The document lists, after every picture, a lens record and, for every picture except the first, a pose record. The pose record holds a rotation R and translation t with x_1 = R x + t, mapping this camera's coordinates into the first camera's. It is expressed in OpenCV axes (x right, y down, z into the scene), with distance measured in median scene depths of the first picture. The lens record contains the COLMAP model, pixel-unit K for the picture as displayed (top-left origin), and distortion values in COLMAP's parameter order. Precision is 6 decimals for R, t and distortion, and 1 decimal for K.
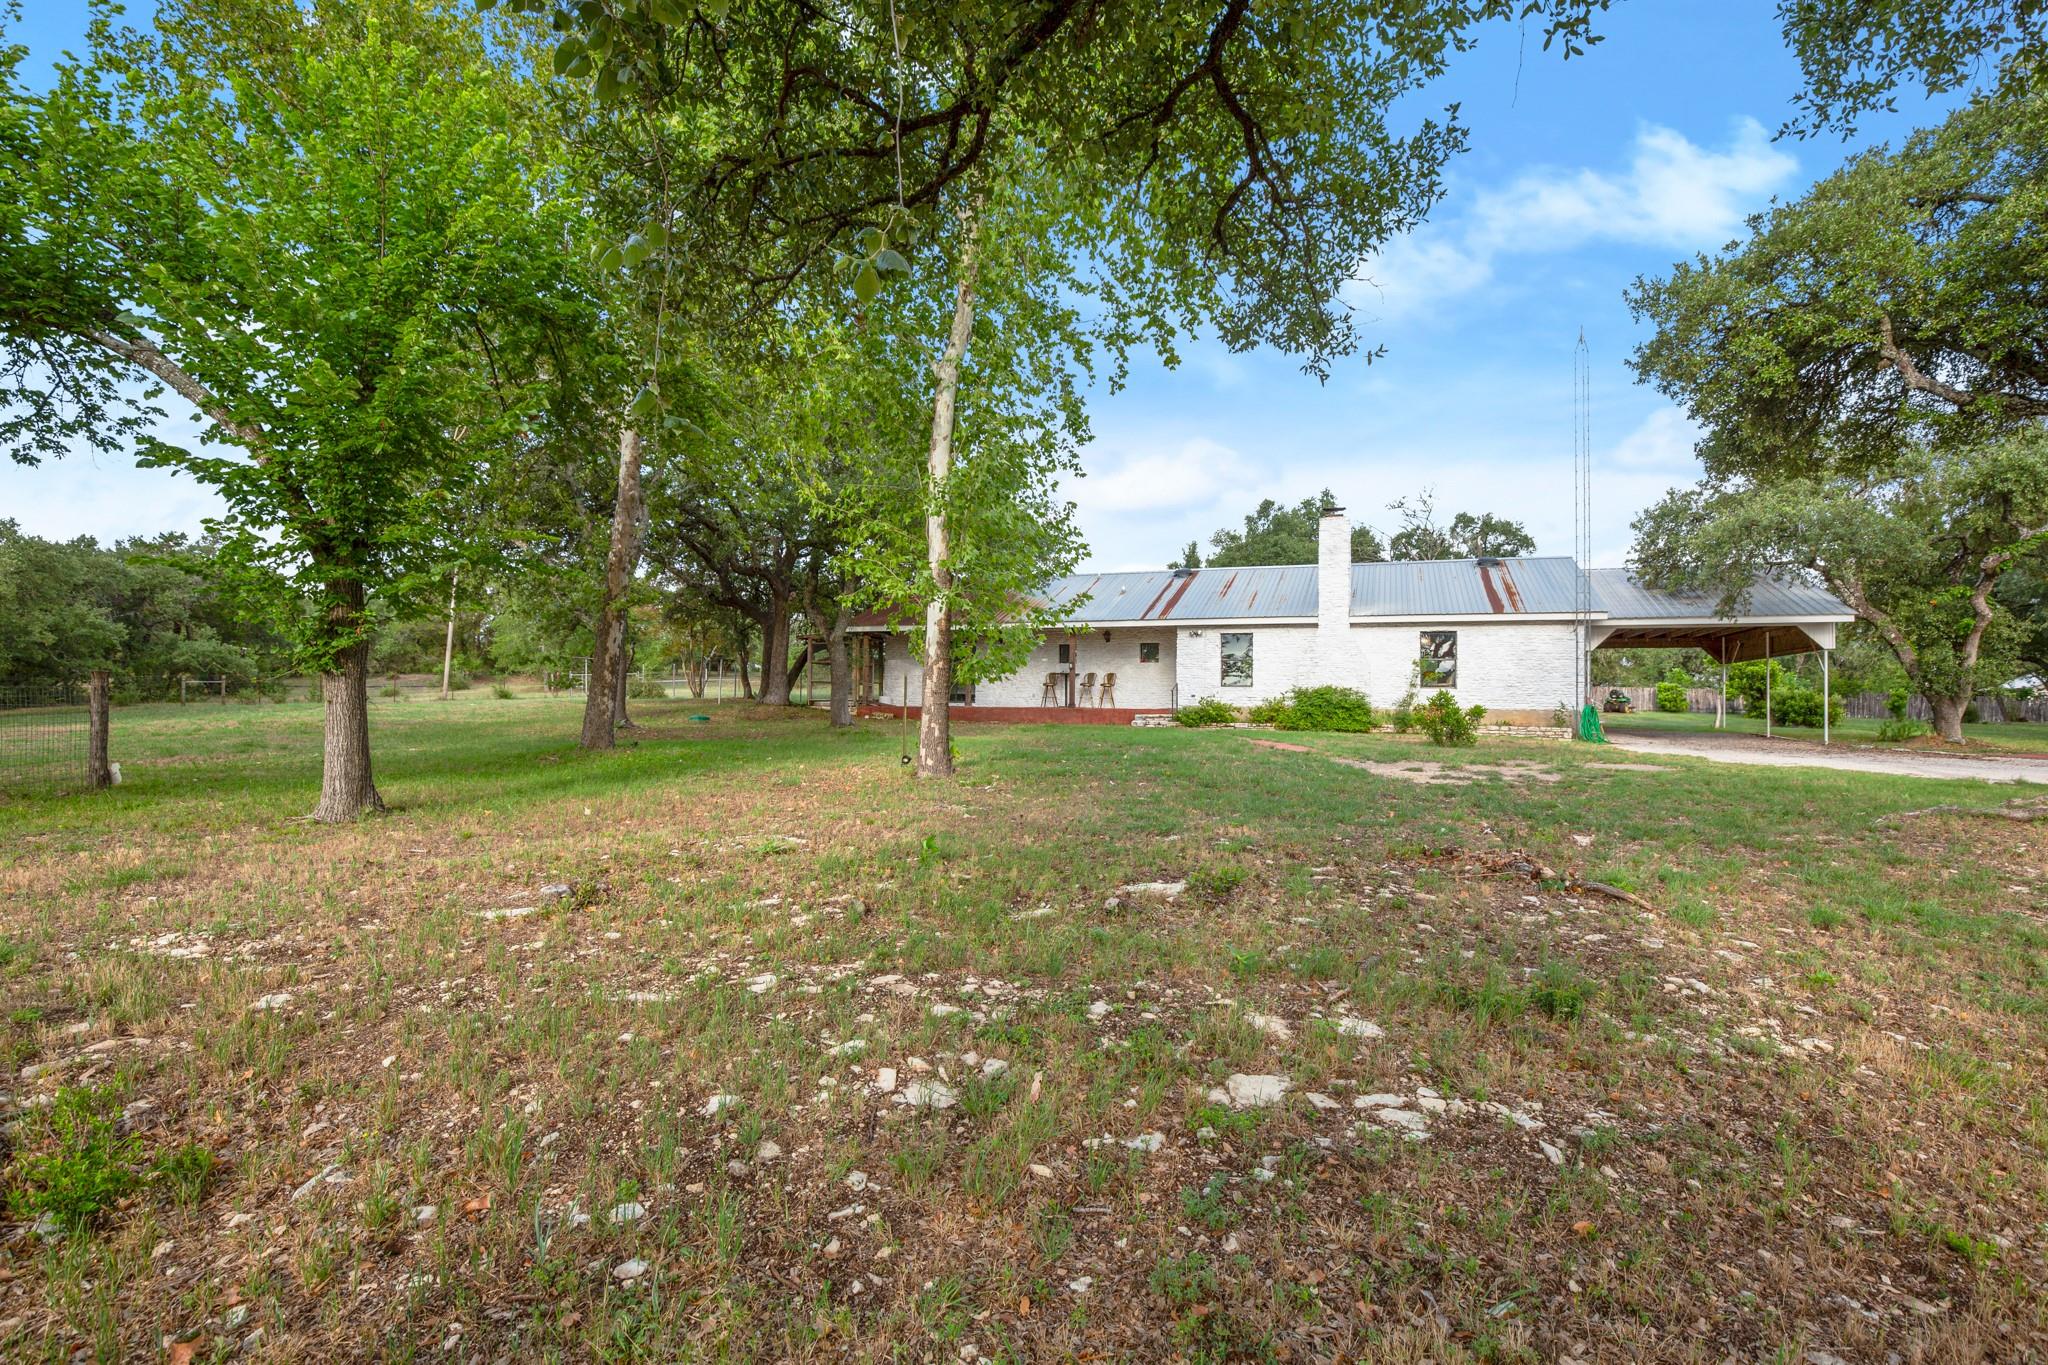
lens RADIAL K [[942.4, 0, 1031.2], [0, 942.4, 680.3], [0, 0, 1]] dist [0.000551, 0.000073]
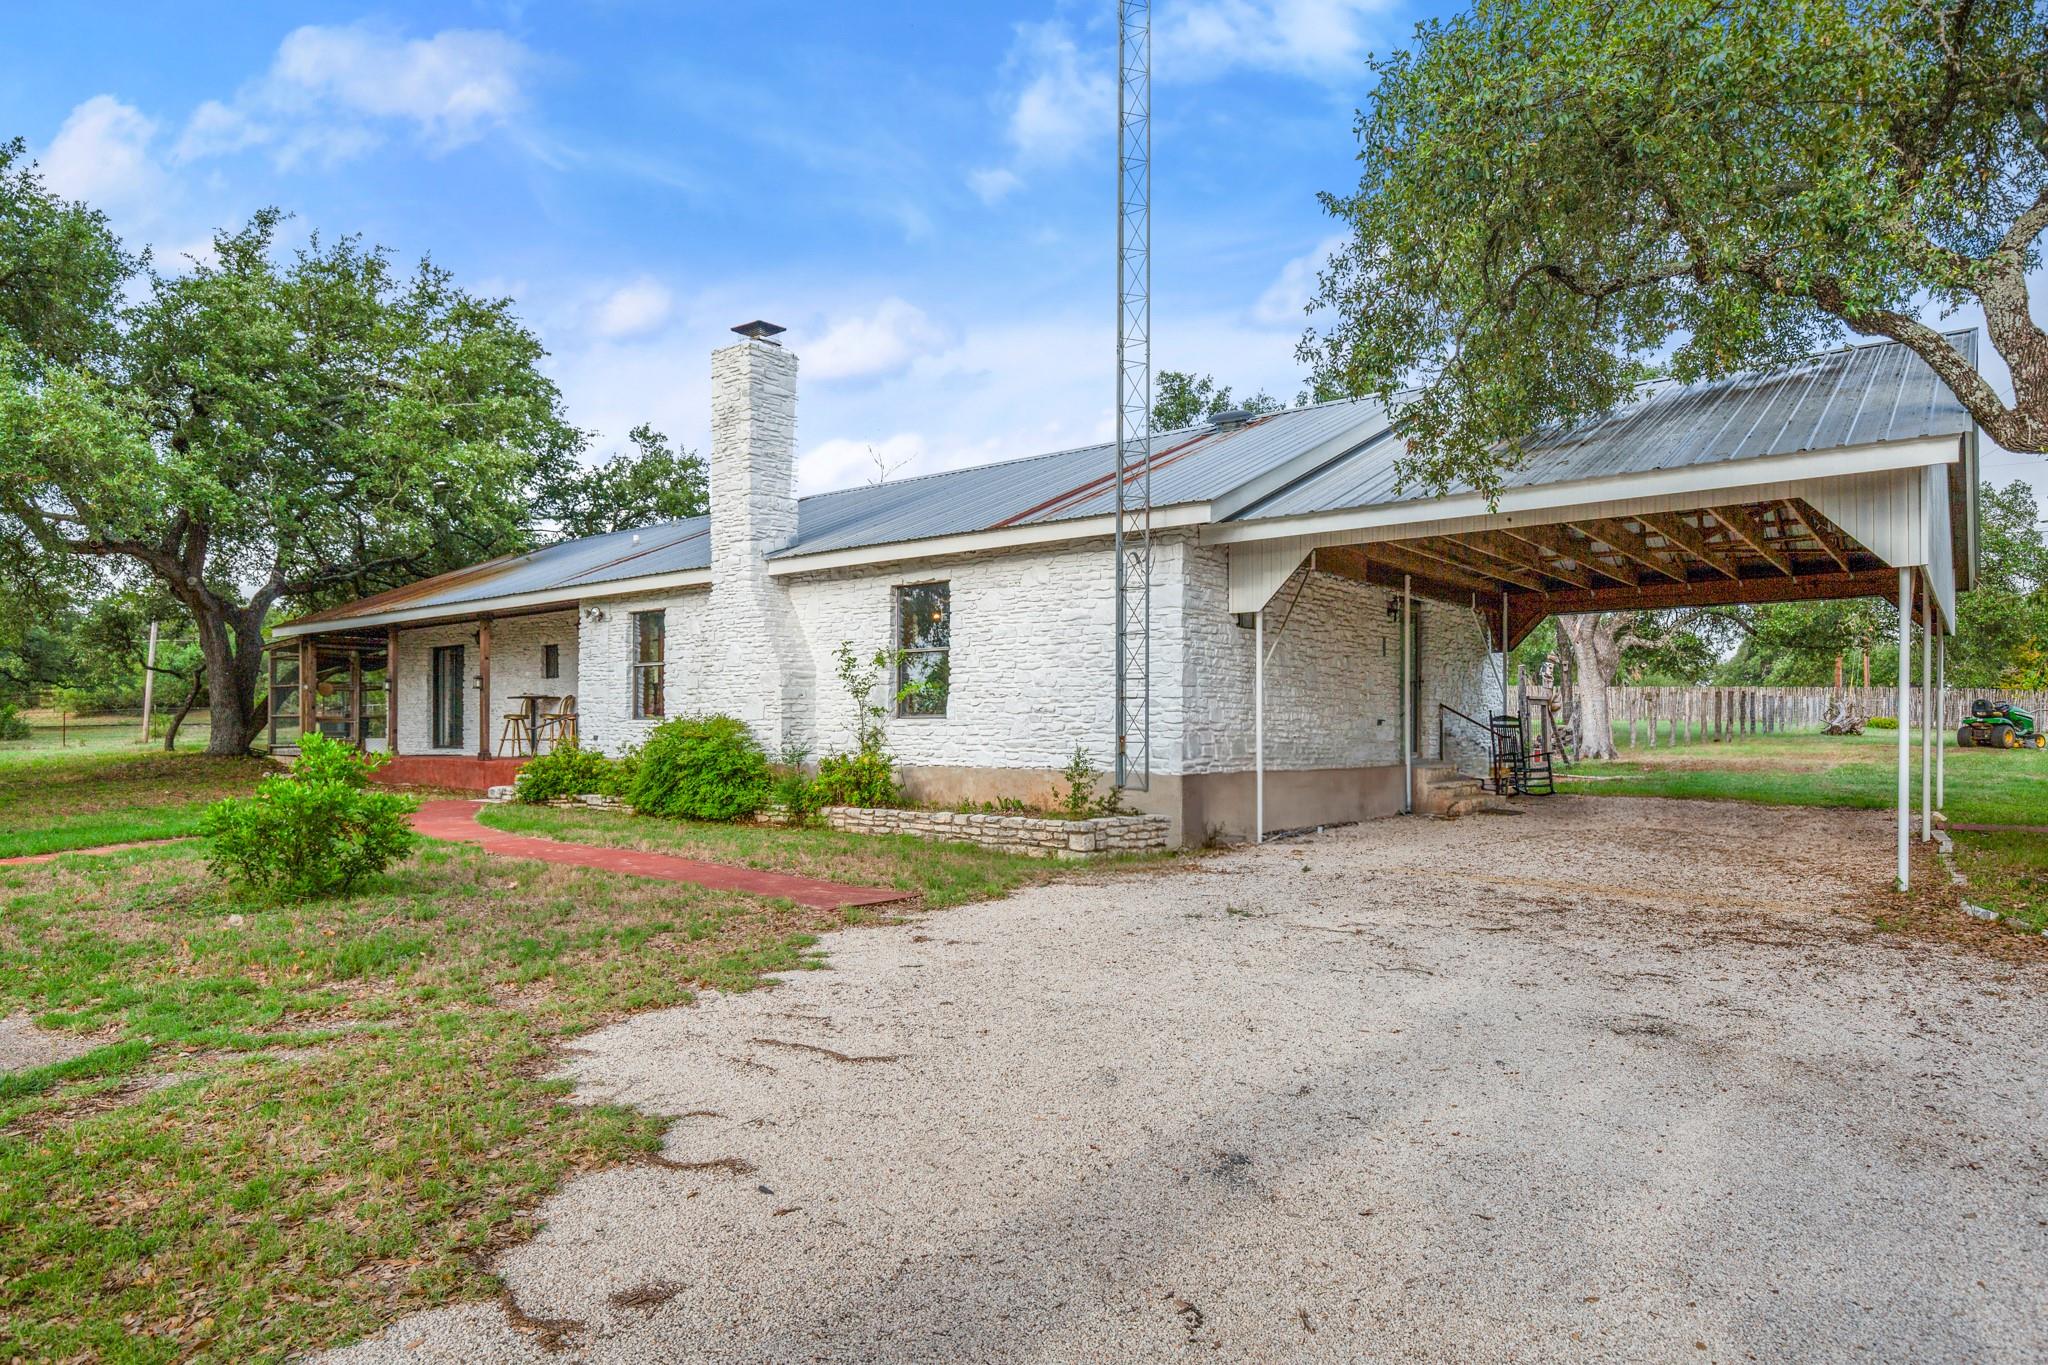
lens RADIAL K [[1230.8, 0, 1007.7], [0, 1230.8, 692.0], [0, 0, 1]] dist [0.030970, 0.000131]
pose [[0.938453, -0.023104, -0.344632, 0.619719], [0.021797, 0.999733, -0.007666, 0.001733], [0.344717, -0.000318, 0.938707, 0.466156]]
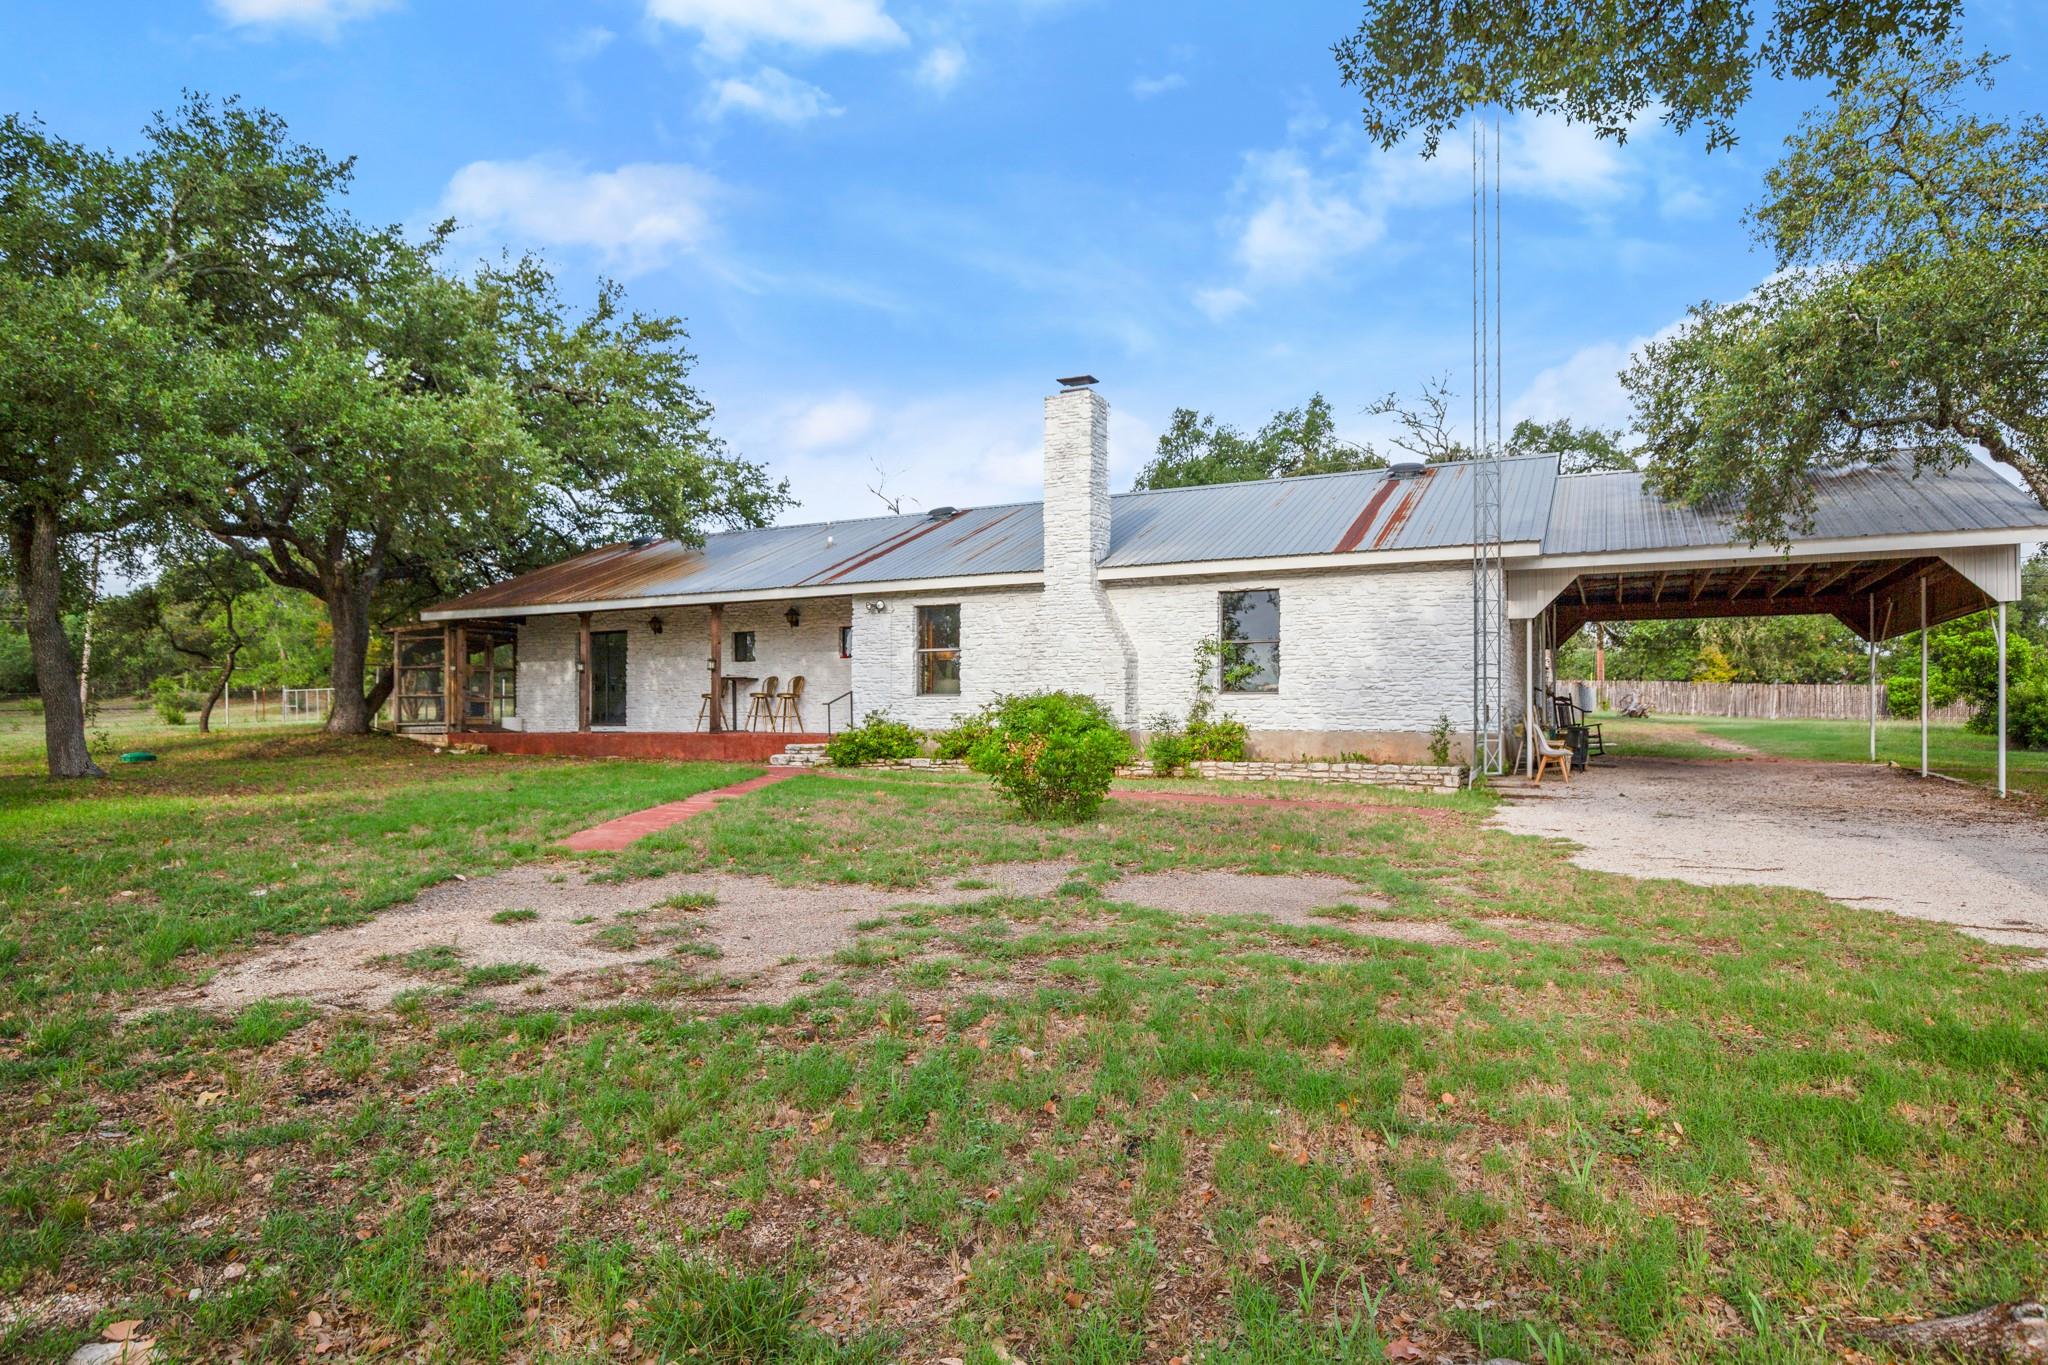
lens RADIAL K [[1143.7, 0, 1029.4], [0, 1143.7, 699.0], [0, 0, 1]] dist [-0.004814, -0.001035]
pose [[0.993293, -0.013938, -0.114782, 0.358517], [0.015024, 0.999850, 0.008602, 0.003620], [0.114645, -0.010269, 0.993353, 0.305956]]
